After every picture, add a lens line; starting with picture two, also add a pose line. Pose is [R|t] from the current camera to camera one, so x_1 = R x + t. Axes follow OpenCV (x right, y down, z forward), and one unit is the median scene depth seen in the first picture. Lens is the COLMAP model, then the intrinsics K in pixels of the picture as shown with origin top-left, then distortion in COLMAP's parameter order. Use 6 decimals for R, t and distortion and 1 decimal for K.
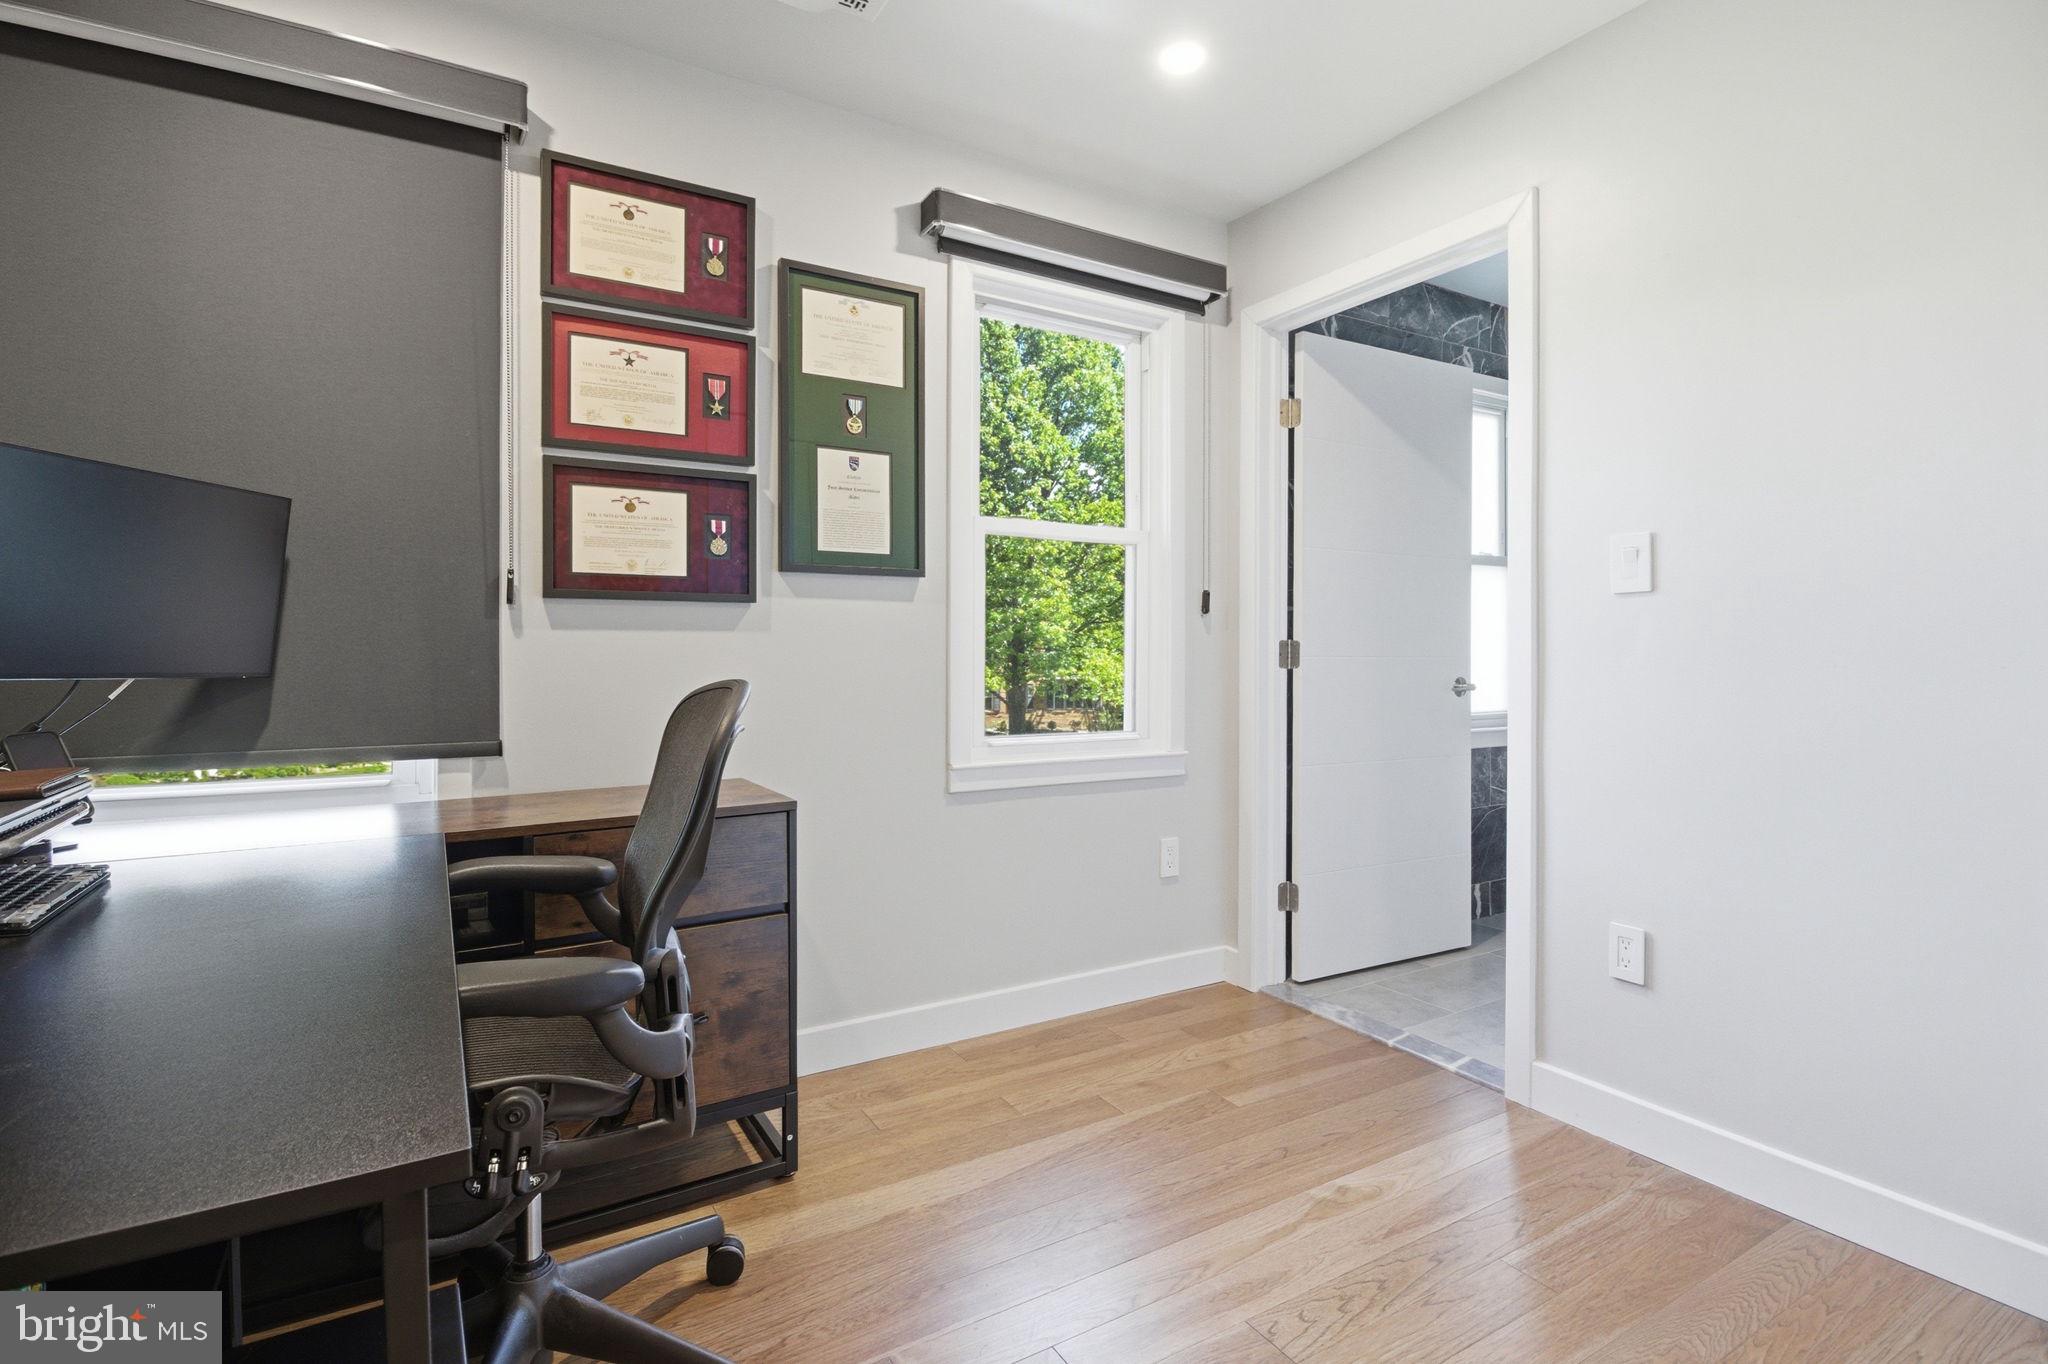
lens RADIAL K [[960.3, 0, 1015.8], [0, 960.3, 654.3], [0, 0, 1]] dist [-0.000658, -0.011144]
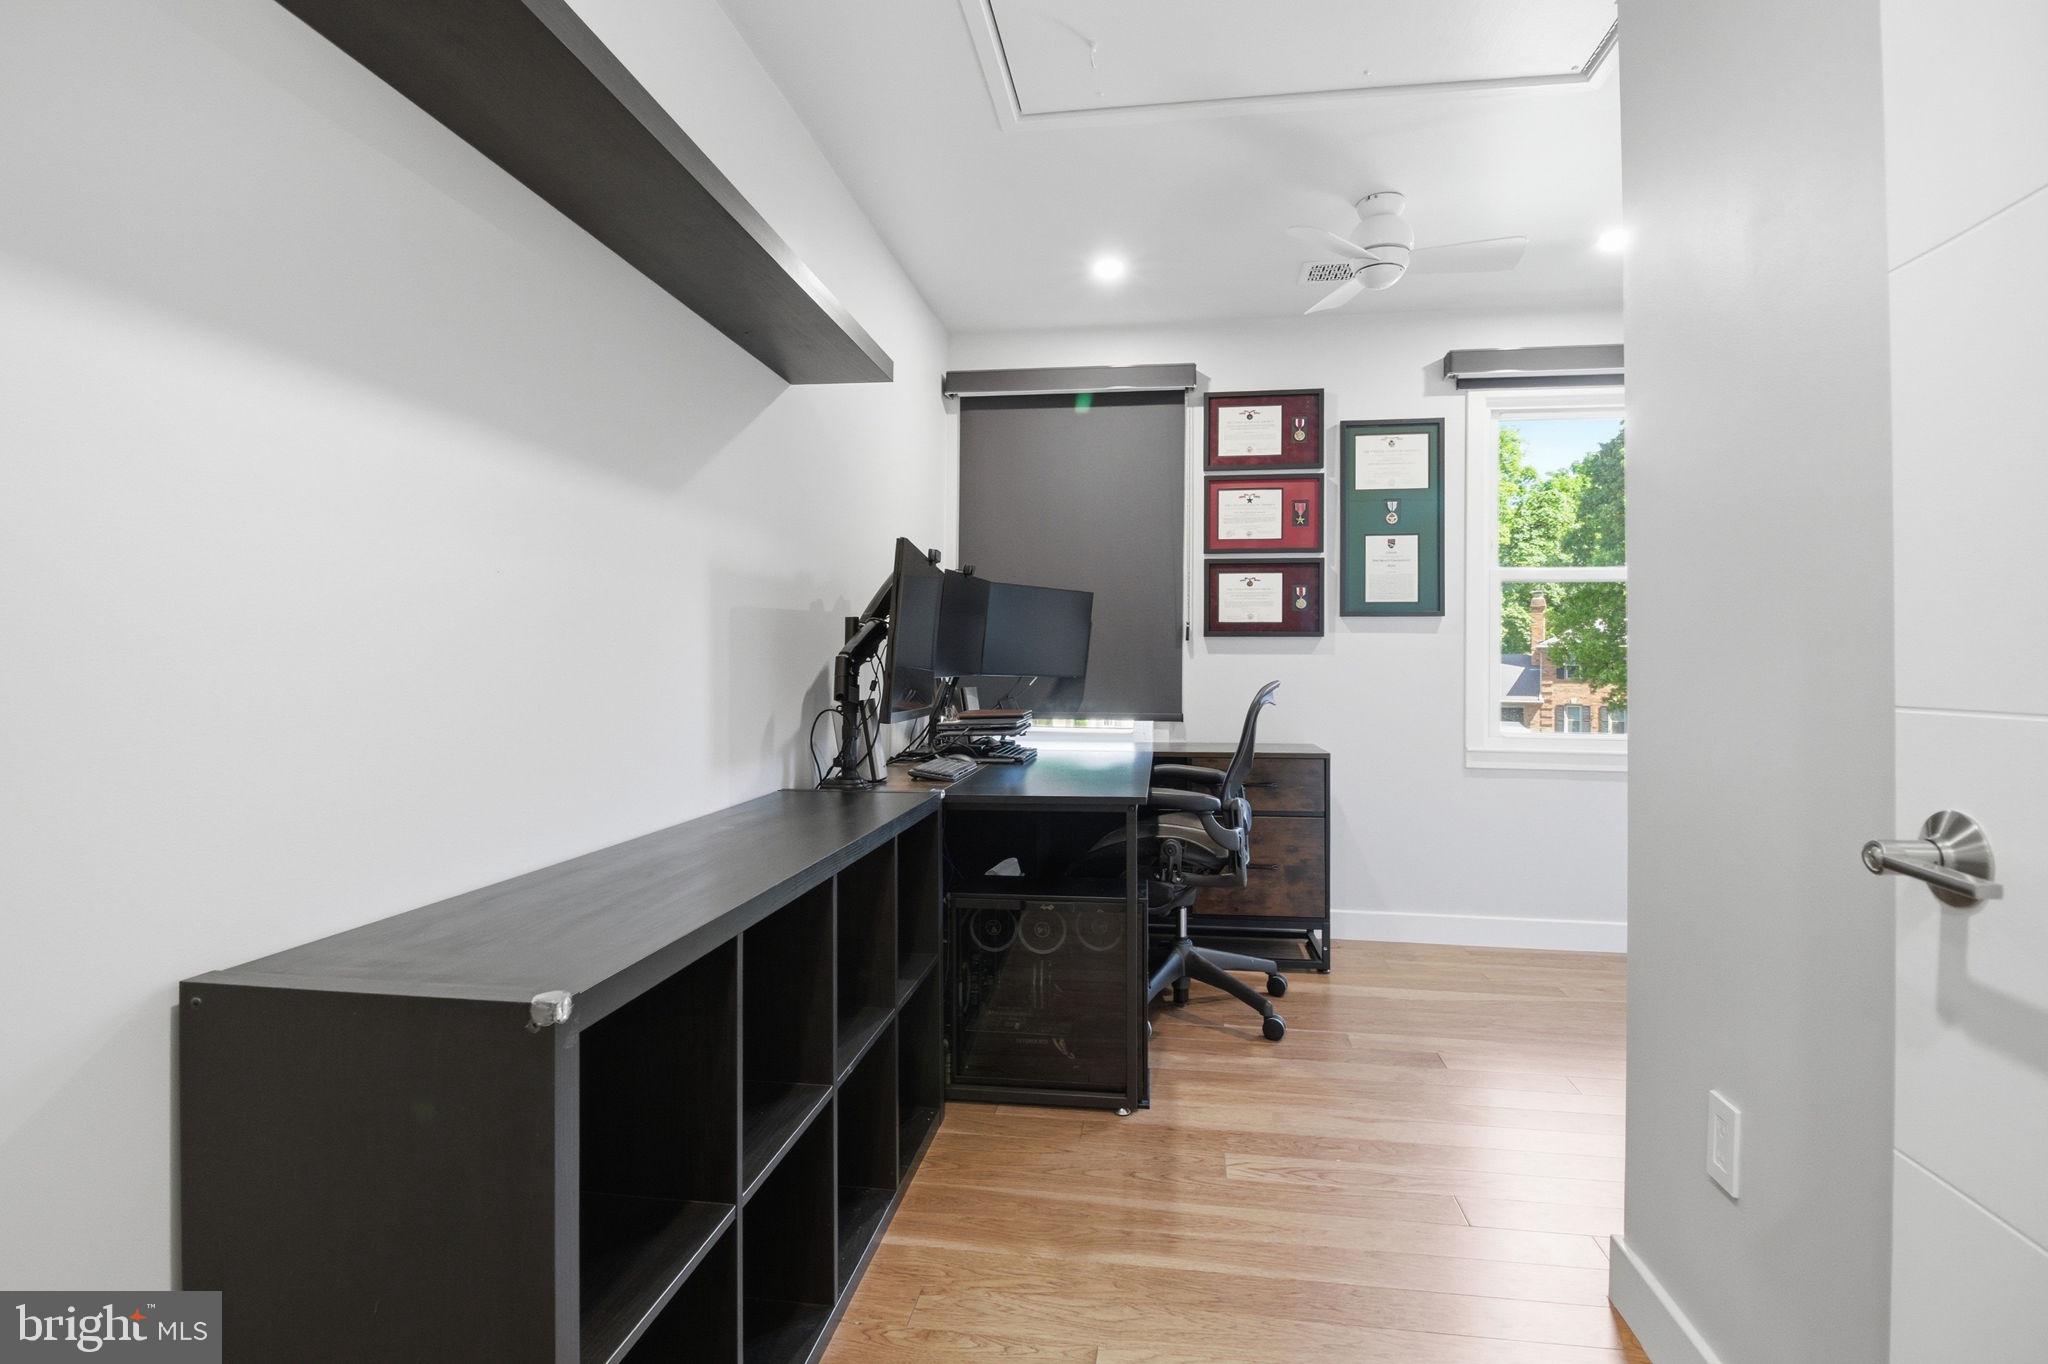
lens RADIAL K [[960.3, 0, 1030.2], [0, 960.3, 672.7], [0, 0, 1]] dist [-0.000658, -0.011144]
pose [[0.771640, 0.009855, -0.635983, 0.402750], [-0.007760, 0.999951, 0.006080, 0.001229], [0.636012, 0.000243, 0.771679, -0.602610]]
